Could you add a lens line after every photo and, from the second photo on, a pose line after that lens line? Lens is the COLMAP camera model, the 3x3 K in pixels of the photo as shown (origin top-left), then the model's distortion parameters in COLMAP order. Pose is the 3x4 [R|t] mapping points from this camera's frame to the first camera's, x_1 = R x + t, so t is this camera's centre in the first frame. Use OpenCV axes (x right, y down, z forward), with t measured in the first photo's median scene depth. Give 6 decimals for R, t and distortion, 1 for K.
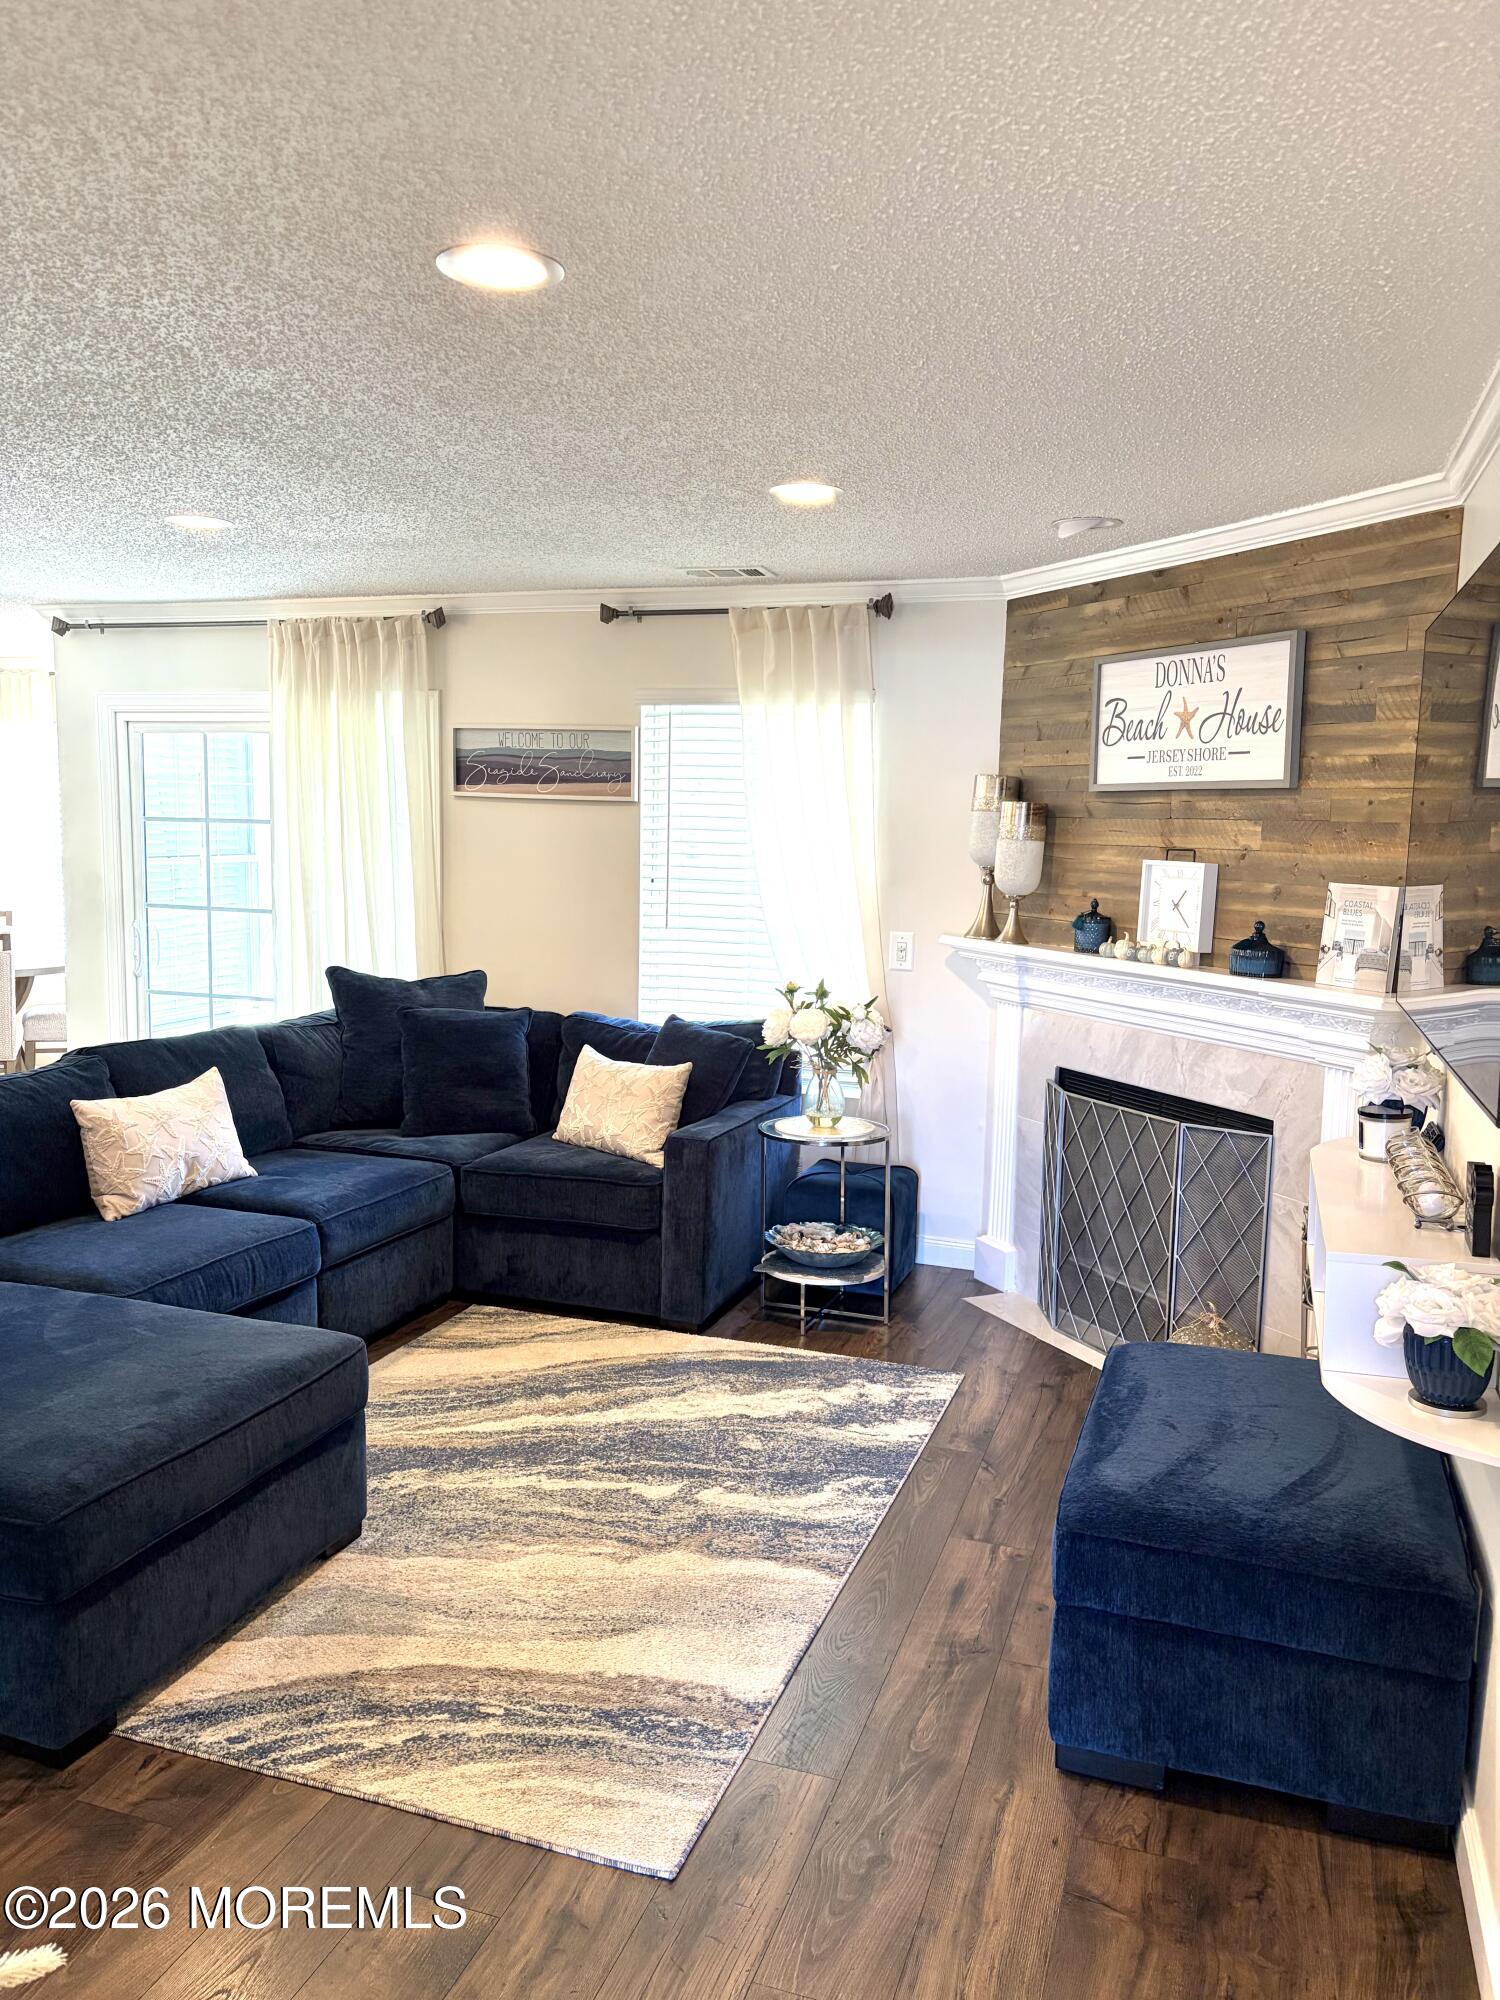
lens RADIAL K [[1515.0, 0, 750.0], [0, 1515.0, 1000.0], [0, 0, 1]] dist [0.103700, -0.201338]
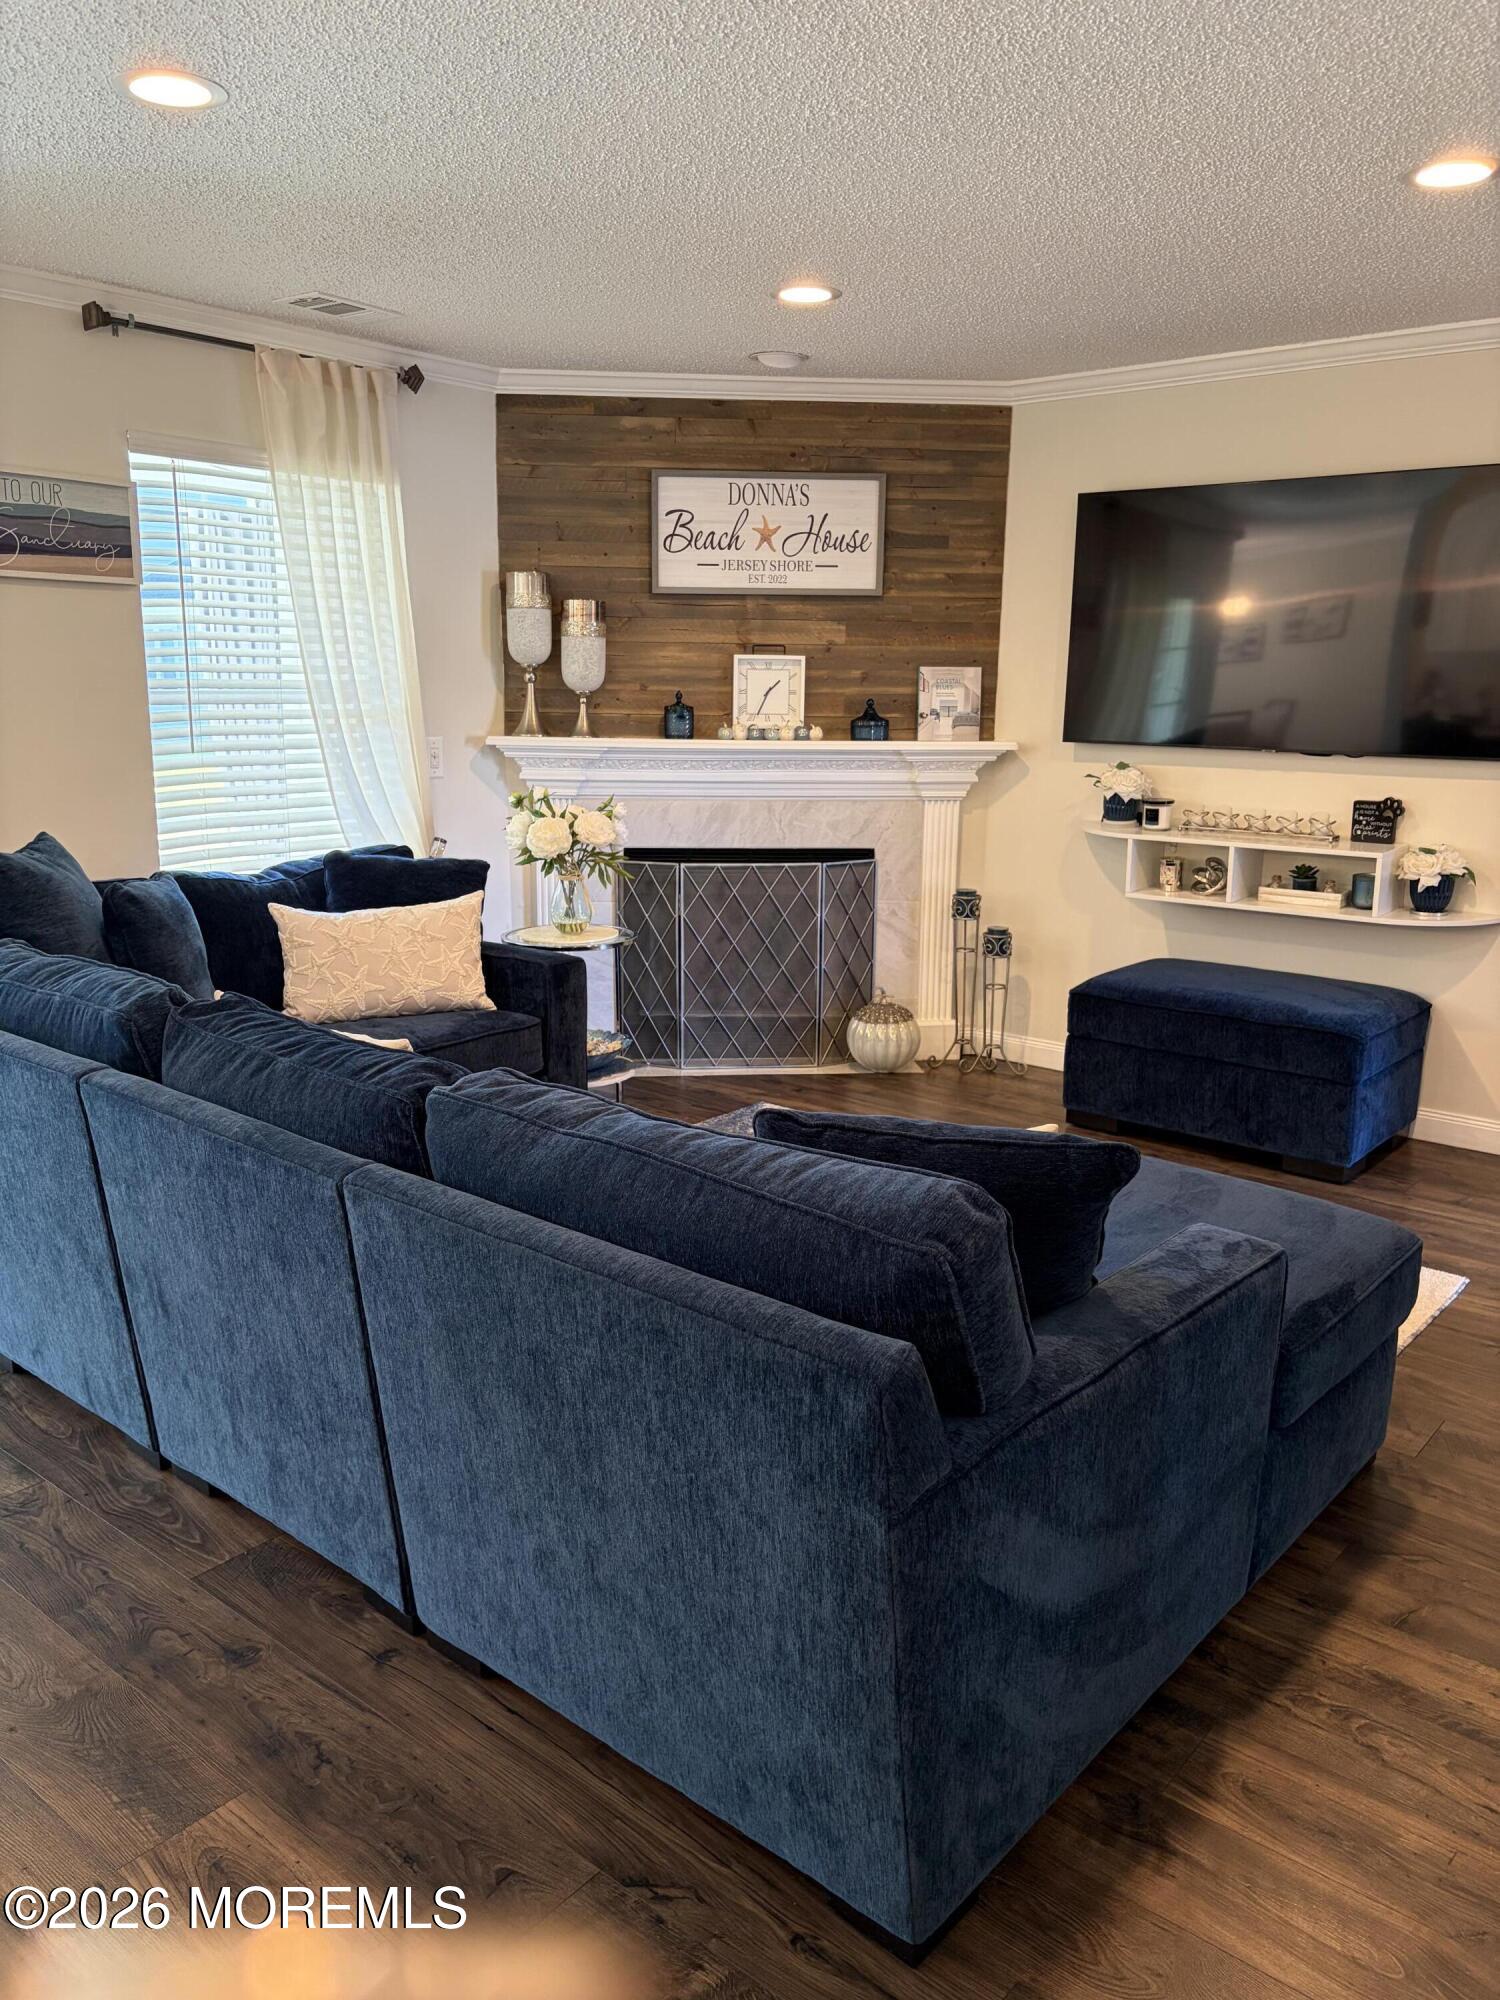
lens RADIAL K [[1517.3, 0, 750.9], [0, 1517.3, 1004.7], [0, 0, 1]] dist [0.046159, -0.057298]
pose [[0.350855, -0.215463, 0.911305, -0.908457], [0.110828, 0.975884, 0.188062, -0.048832], [-0.929848, 0.035016, 0.366273, 0.586190]]
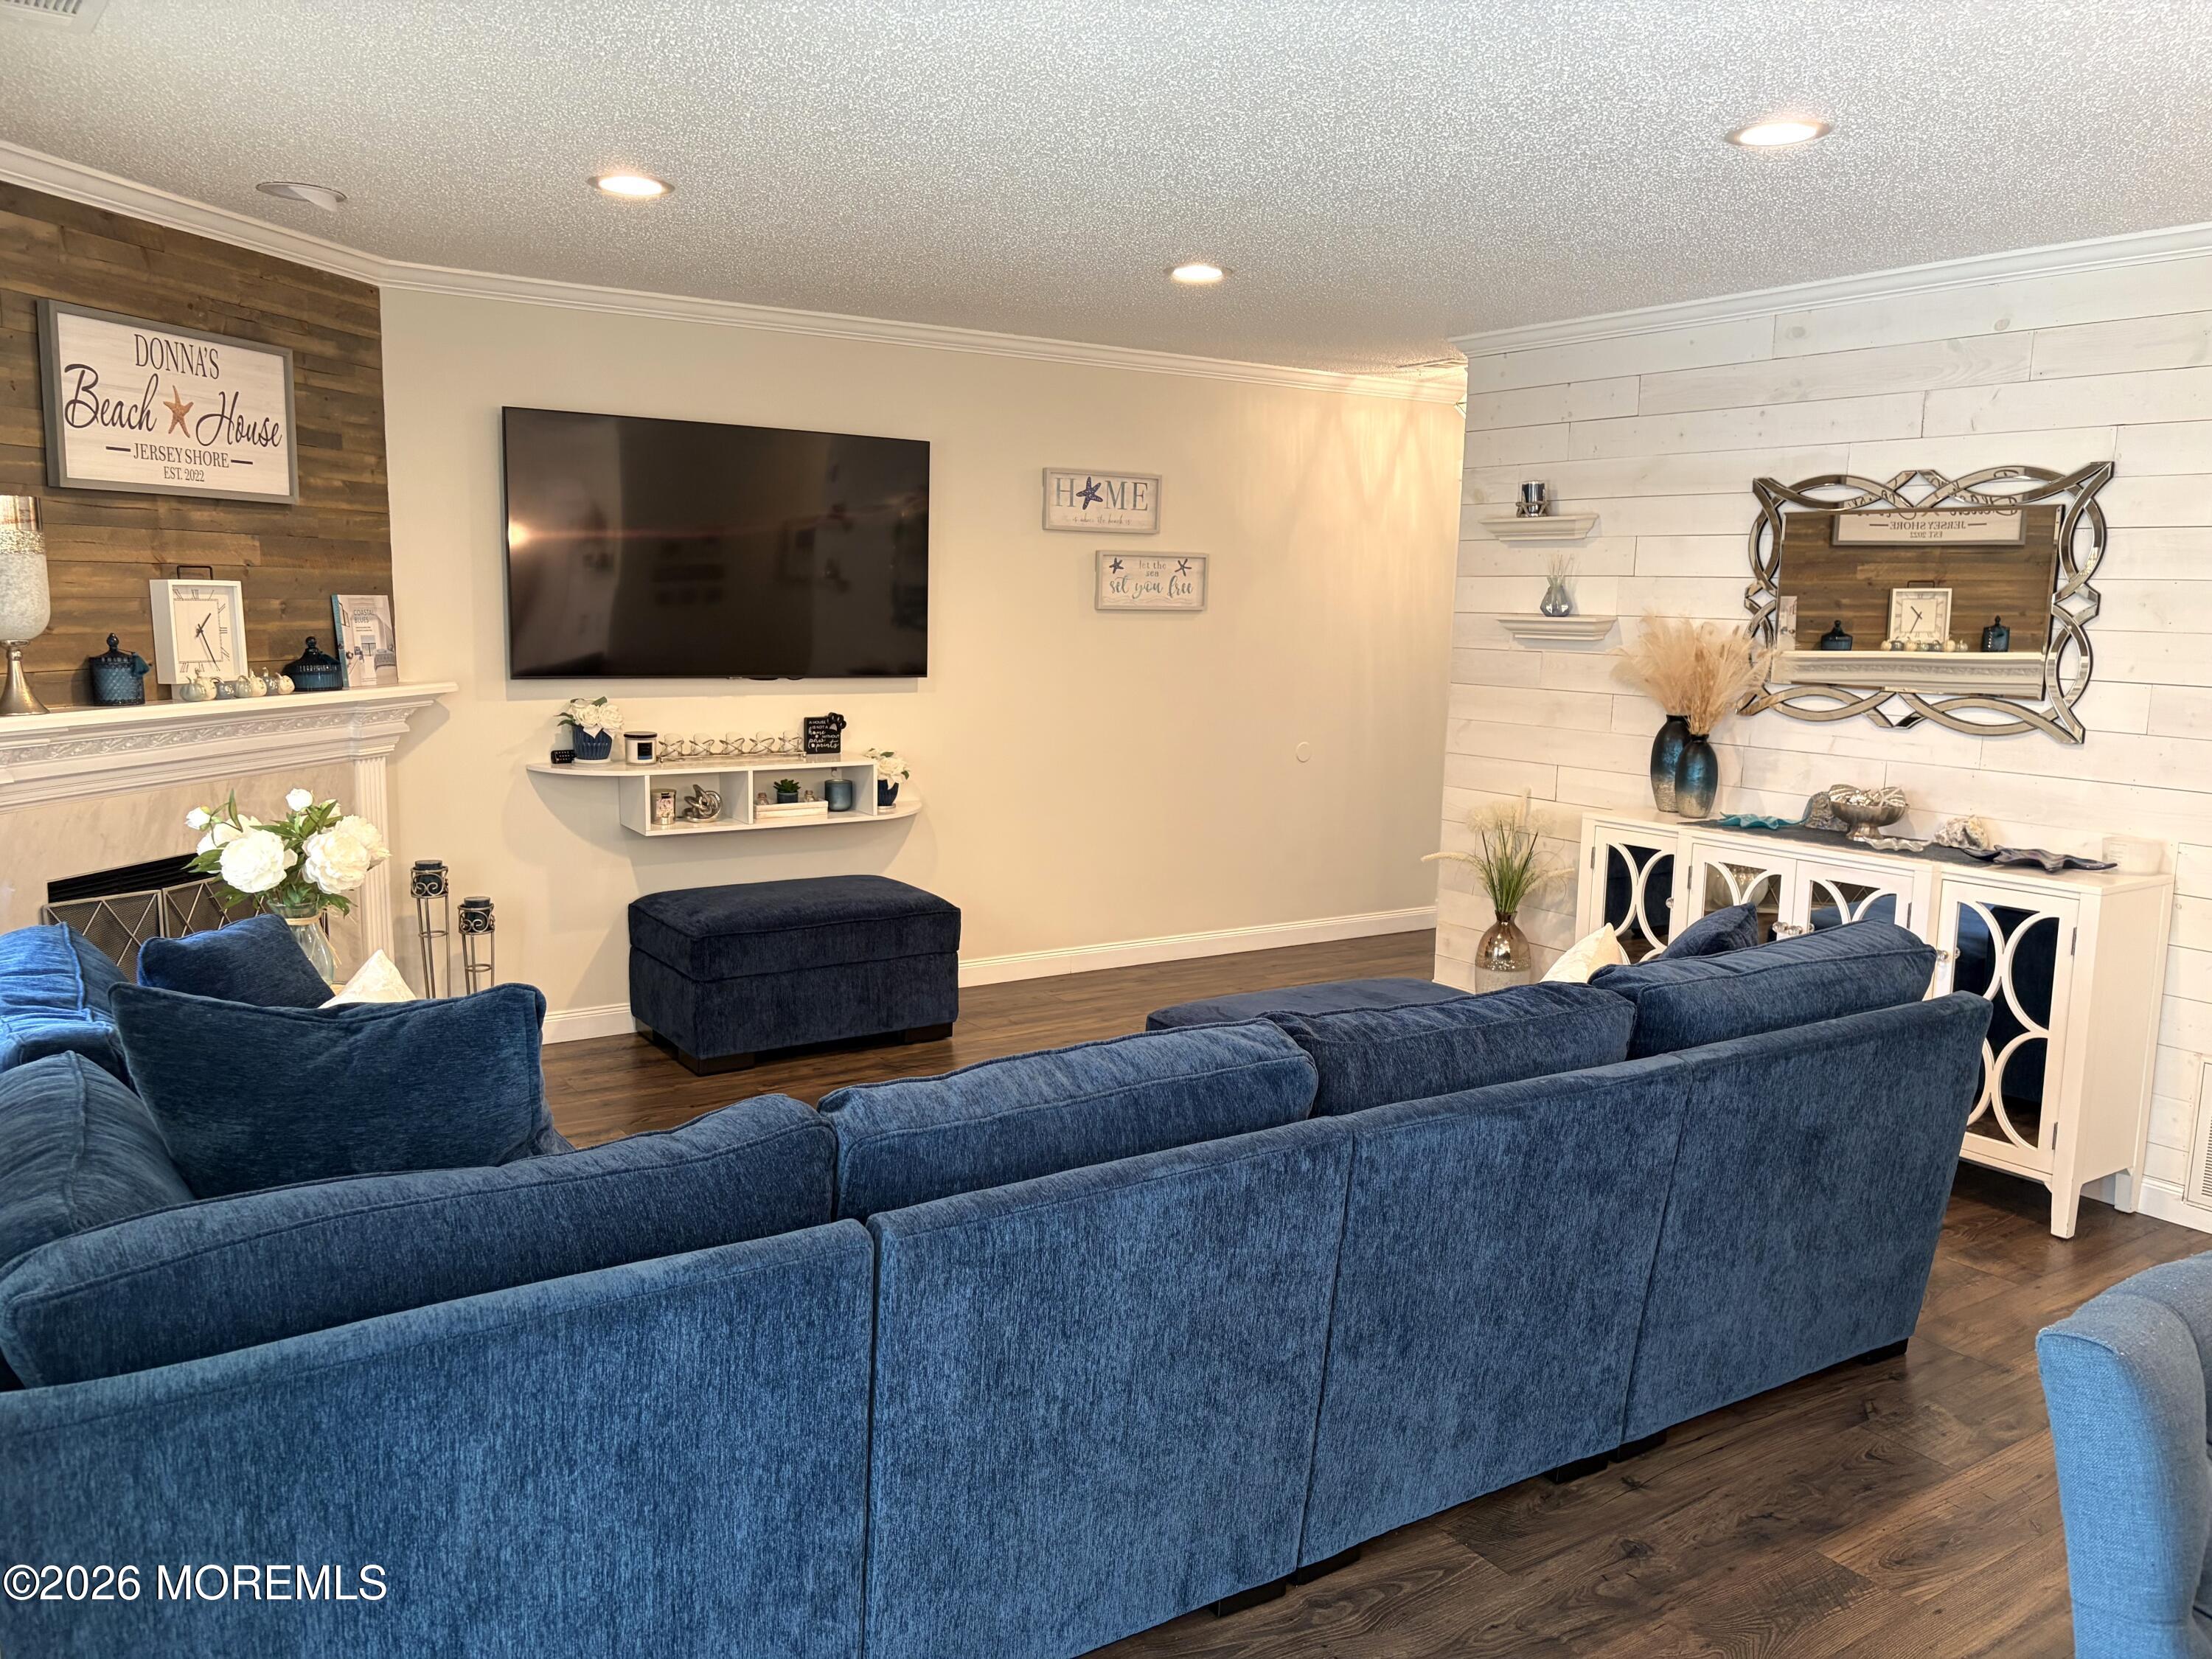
lens RADIAL K [[1662.6, 0, 1074.1], [0, 1662.6, 833.5], [0, 0, 1]] dist [0.187205, -0.195942]
pose [[-0.778207, -0.123276, 0.615789, -0.739411], [0.045223, 0.966998, 0.250737, -0.177453], [-0.626377, 0.222973, -0.746950, 1.474691]]
